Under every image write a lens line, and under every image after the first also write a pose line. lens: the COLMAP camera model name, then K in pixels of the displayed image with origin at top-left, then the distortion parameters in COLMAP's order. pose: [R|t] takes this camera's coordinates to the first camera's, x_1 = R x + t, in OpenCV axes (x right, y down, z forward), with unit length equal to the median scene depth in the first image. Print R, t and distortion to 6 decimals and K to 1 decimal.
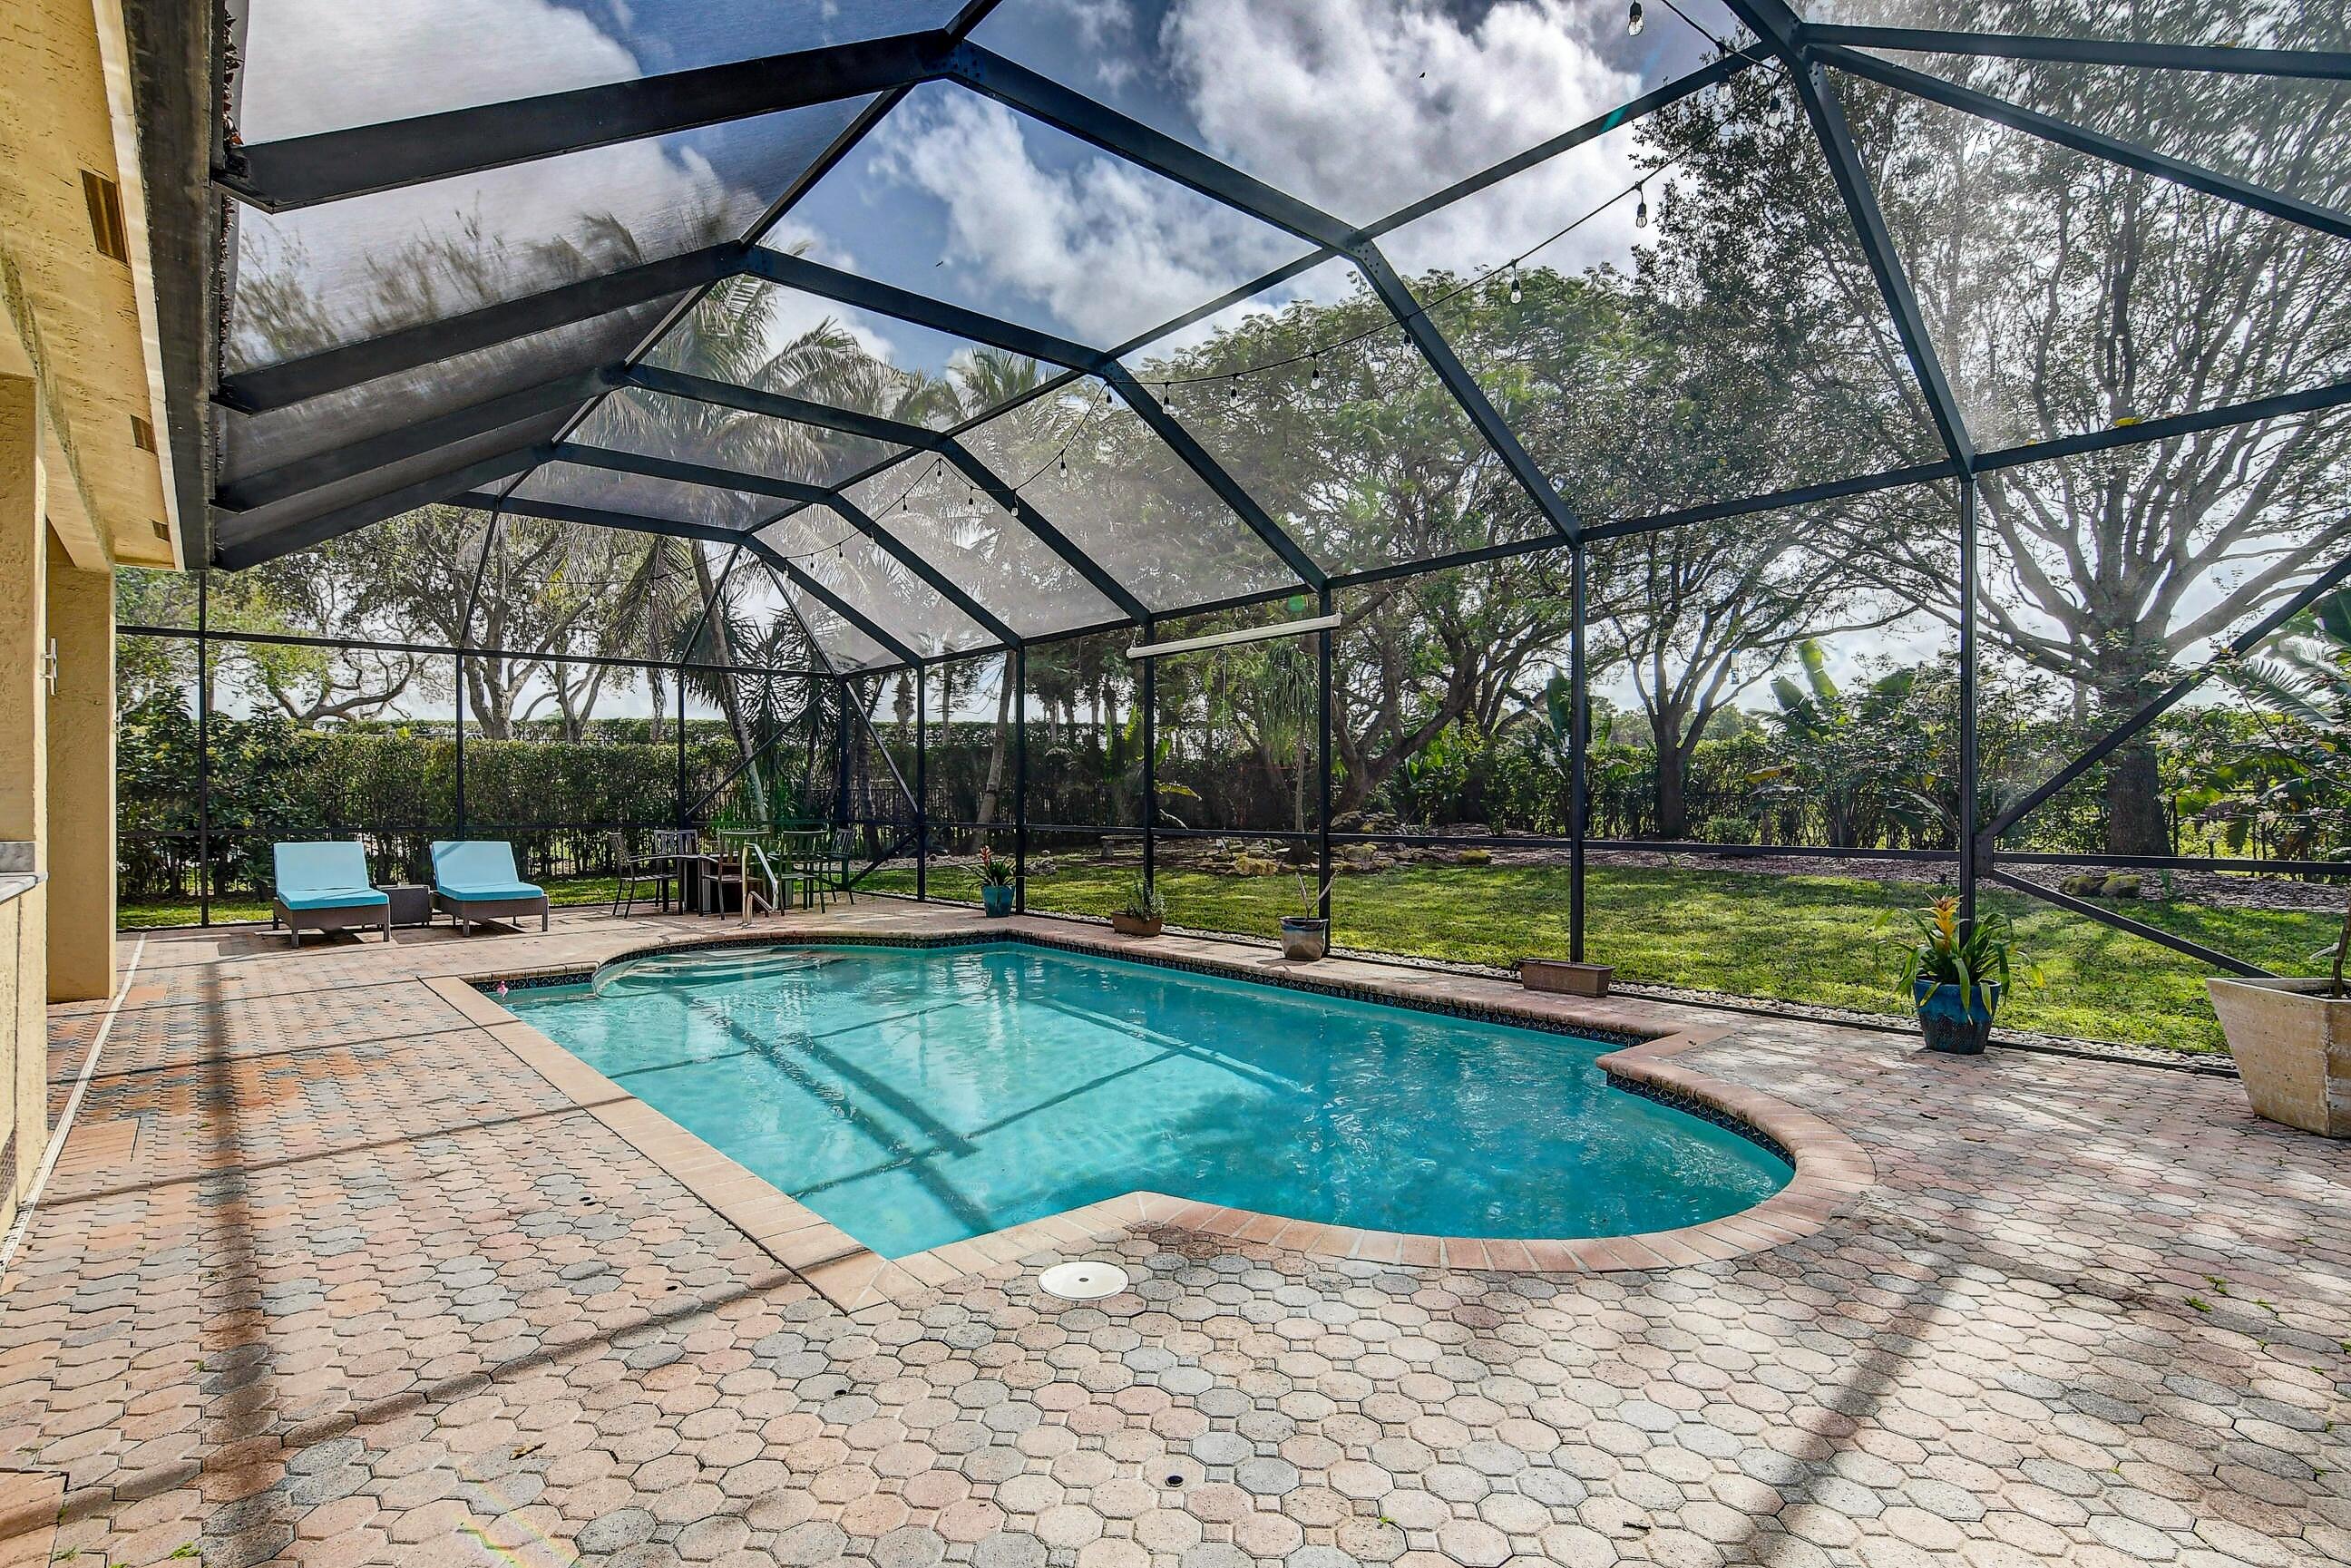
lens RADIAL K [[1149.7, 0, 1166.1], [0, 1149.7, 804.4], [0, 0, 1]] dist [-0.035251, 0.013563]
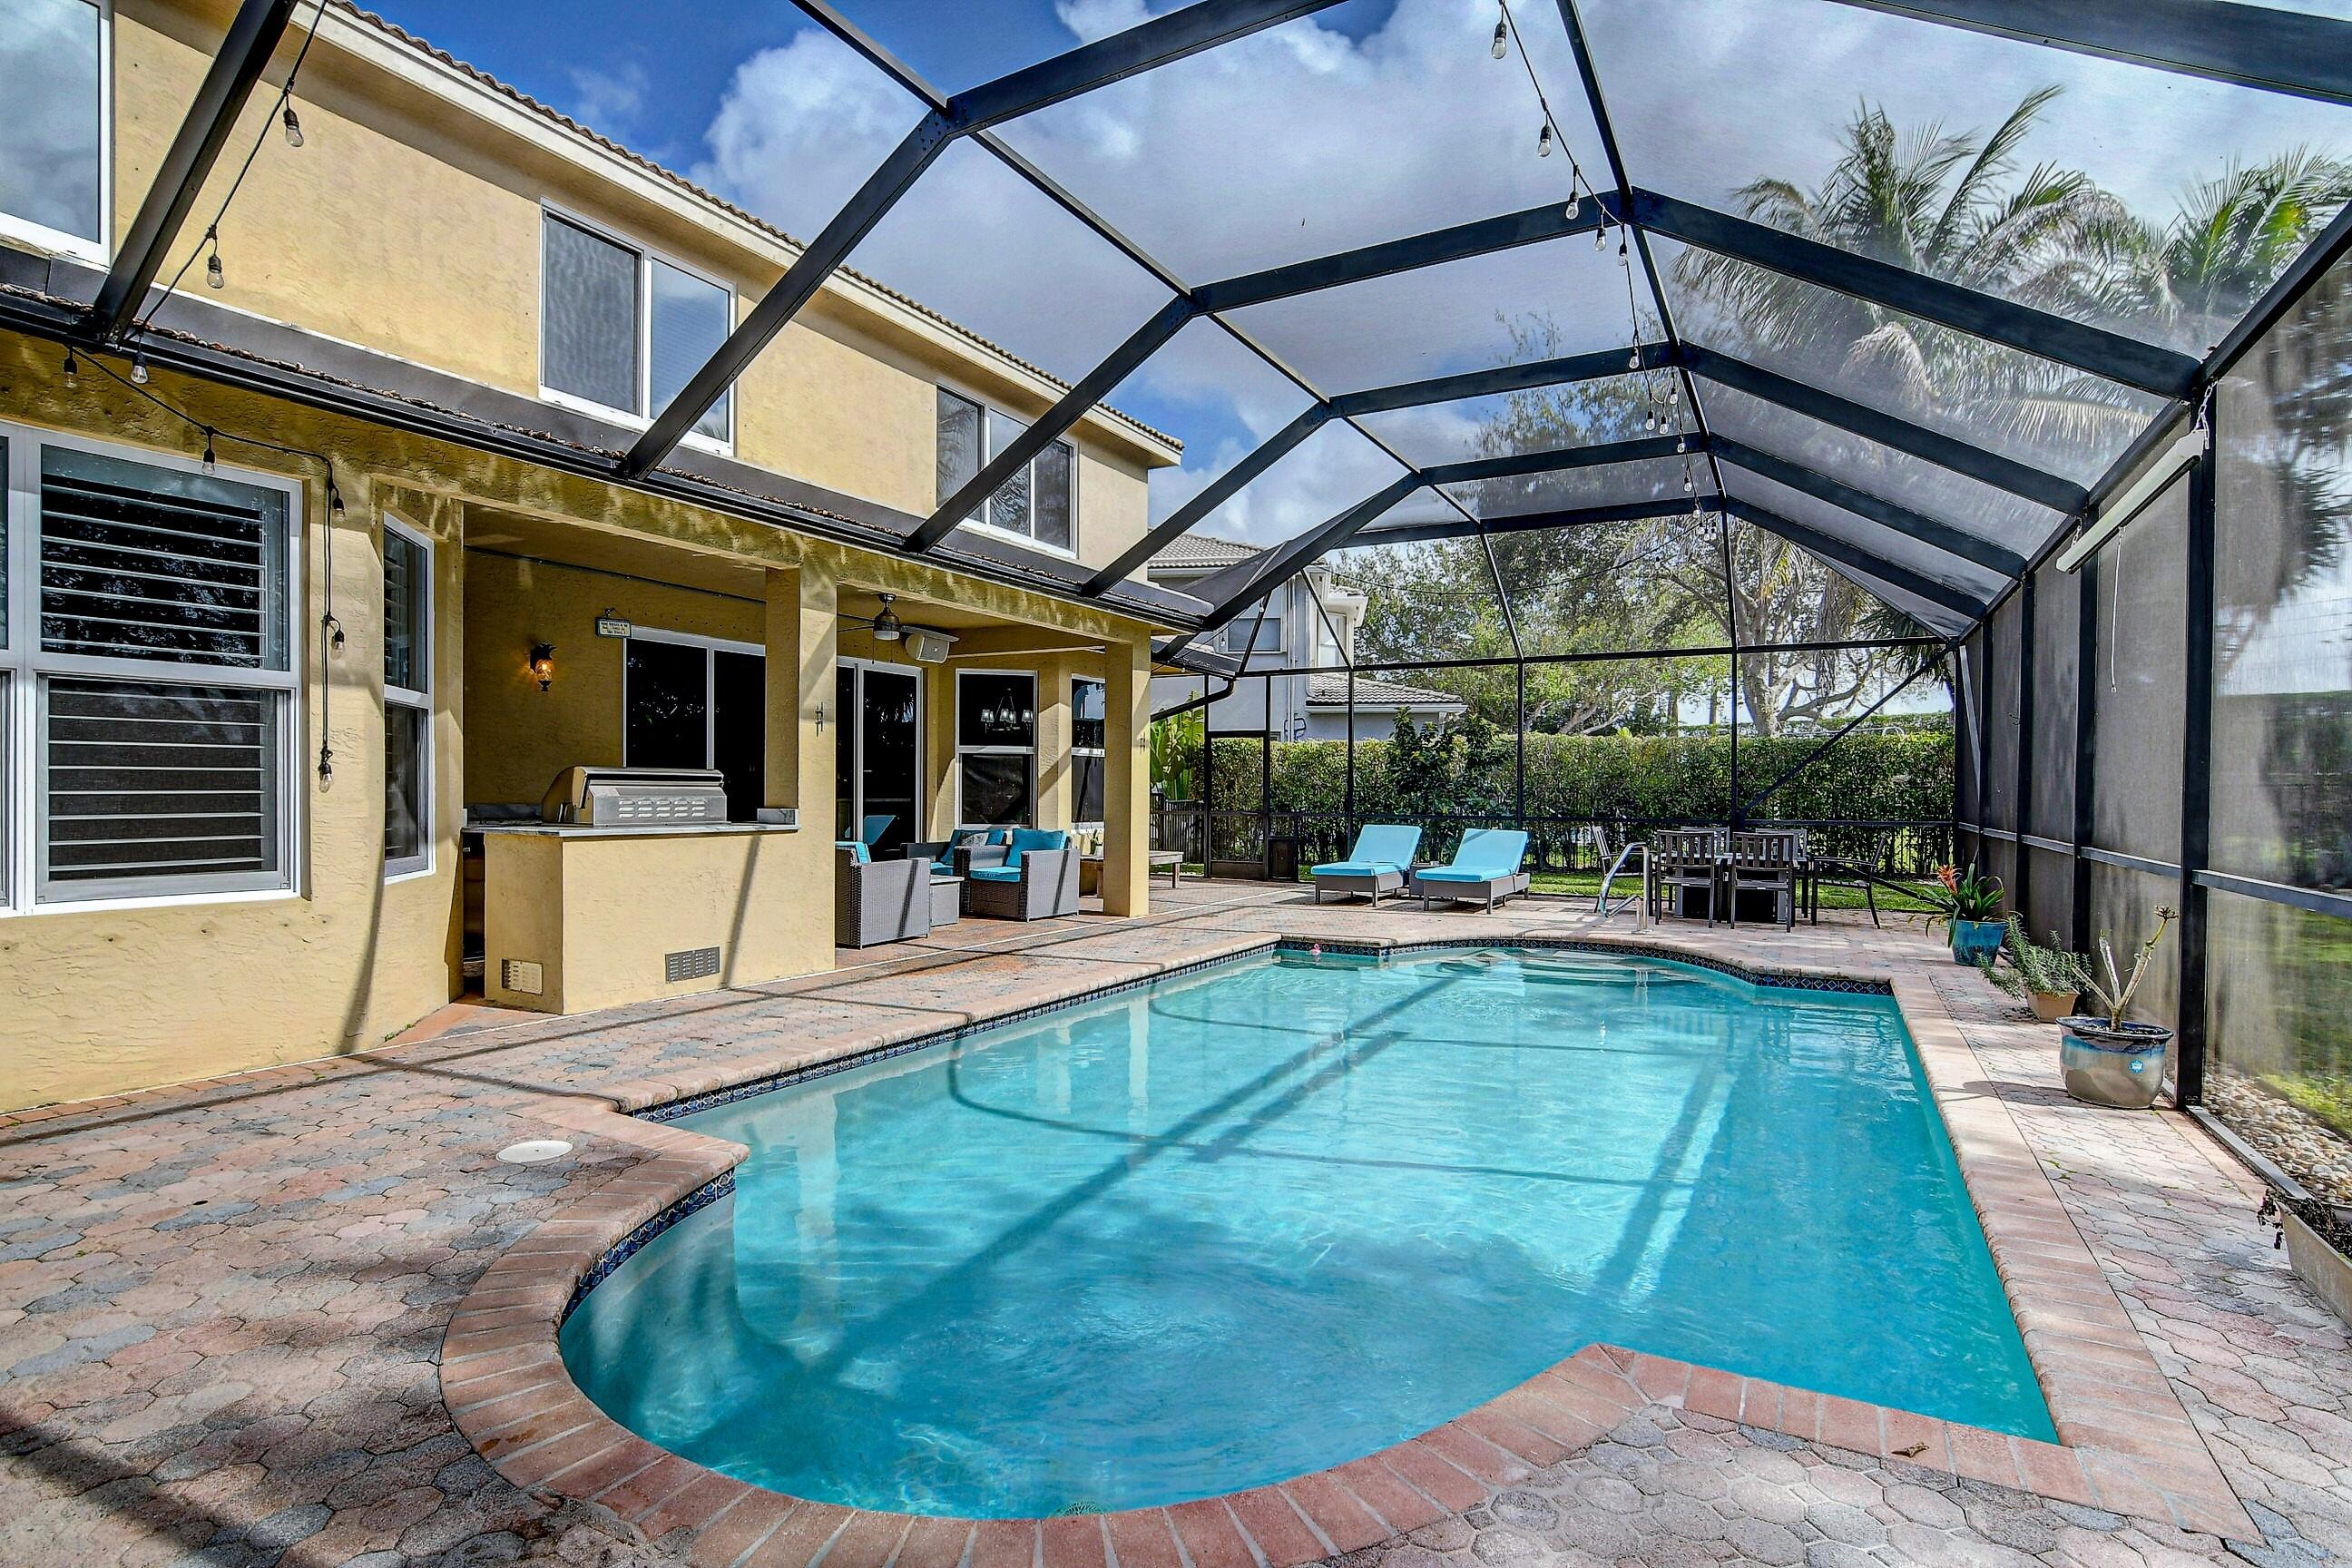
lens RADIAL K [[1150.2, 0, 1166.6], [0, 1150.2, 804.4], [0, 0, 1]] dist [-0.035251, 0.013563]
pose [[0.341689, 0.015386, -0.939687, 0.738988], [-0.011400, 0.999860, 0.012226, -0.005618], [0.939744, 0.006535, 0.341817, 0.646380]]
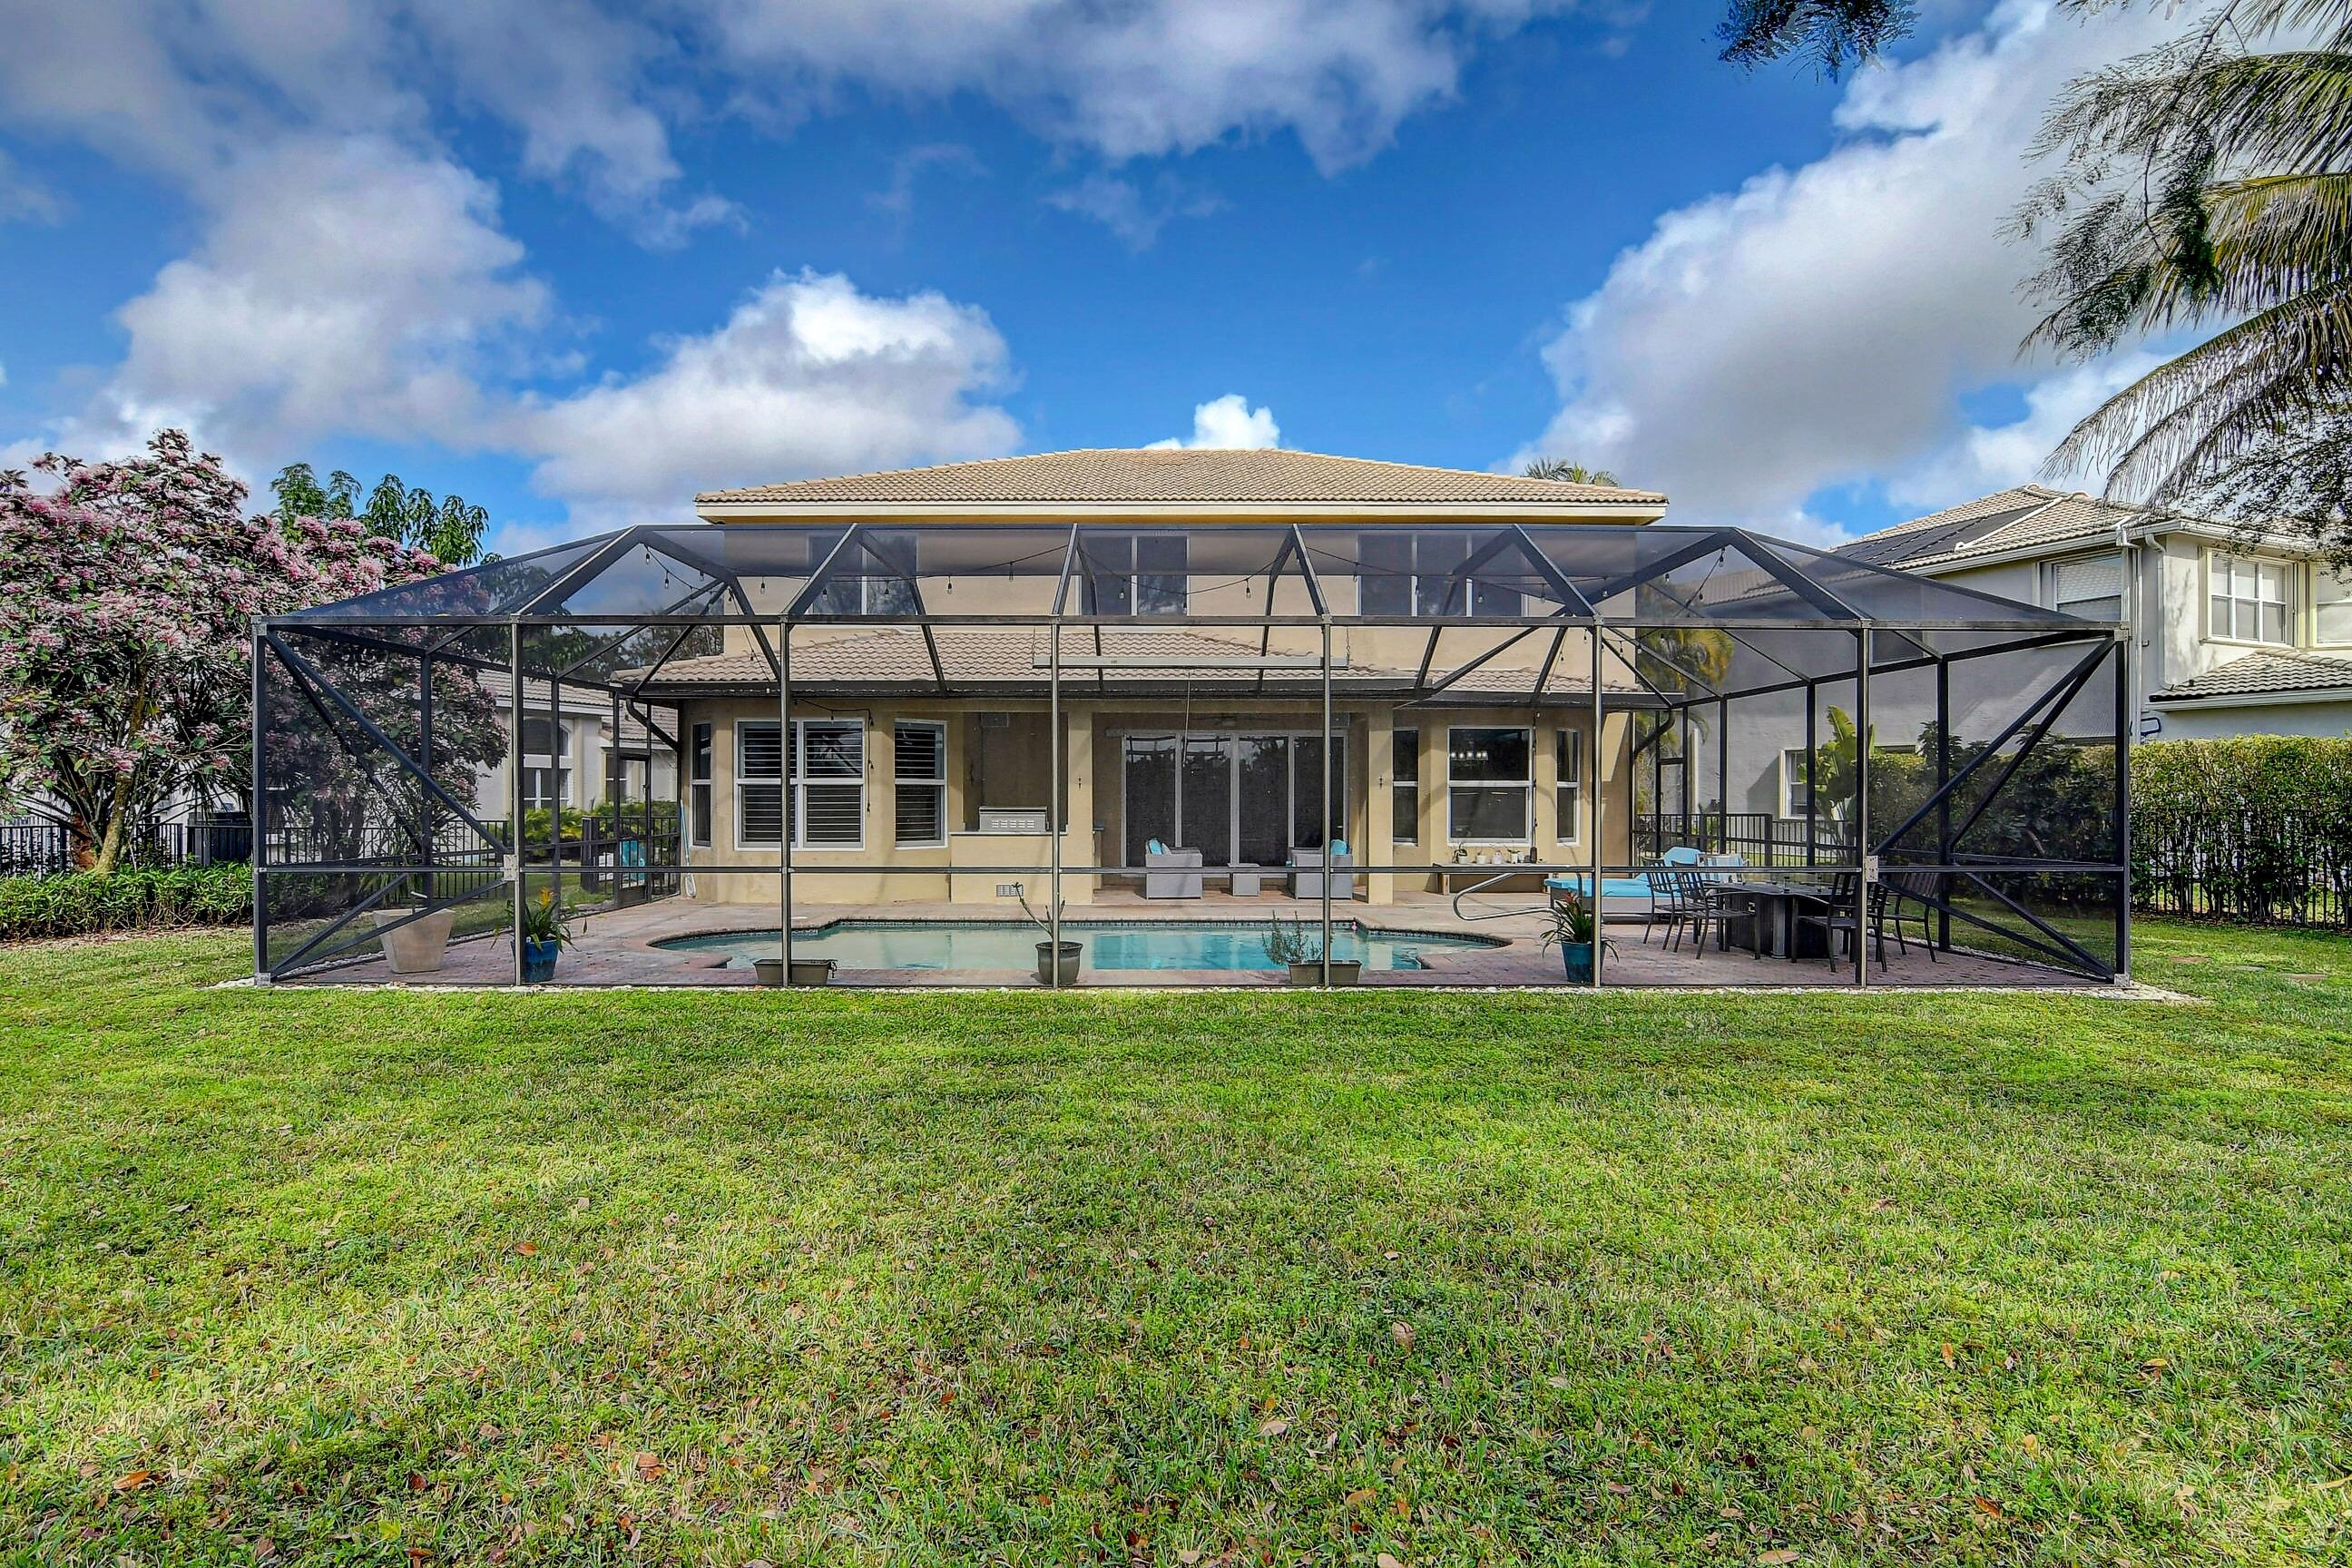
lens RADIAL K [[1146.0, 0, 1158.1], [0, 1146.0, 803.4], [0, 0, 1]] dist [-0.034195, 0.009723]
pose [[-0.675975, 0.005688, -0.736902, 1.297606], [-0.001562, 0.999957, 0.009151, -0.061111], [0.736923, 0.007337, -0.675937, 2.903592]]
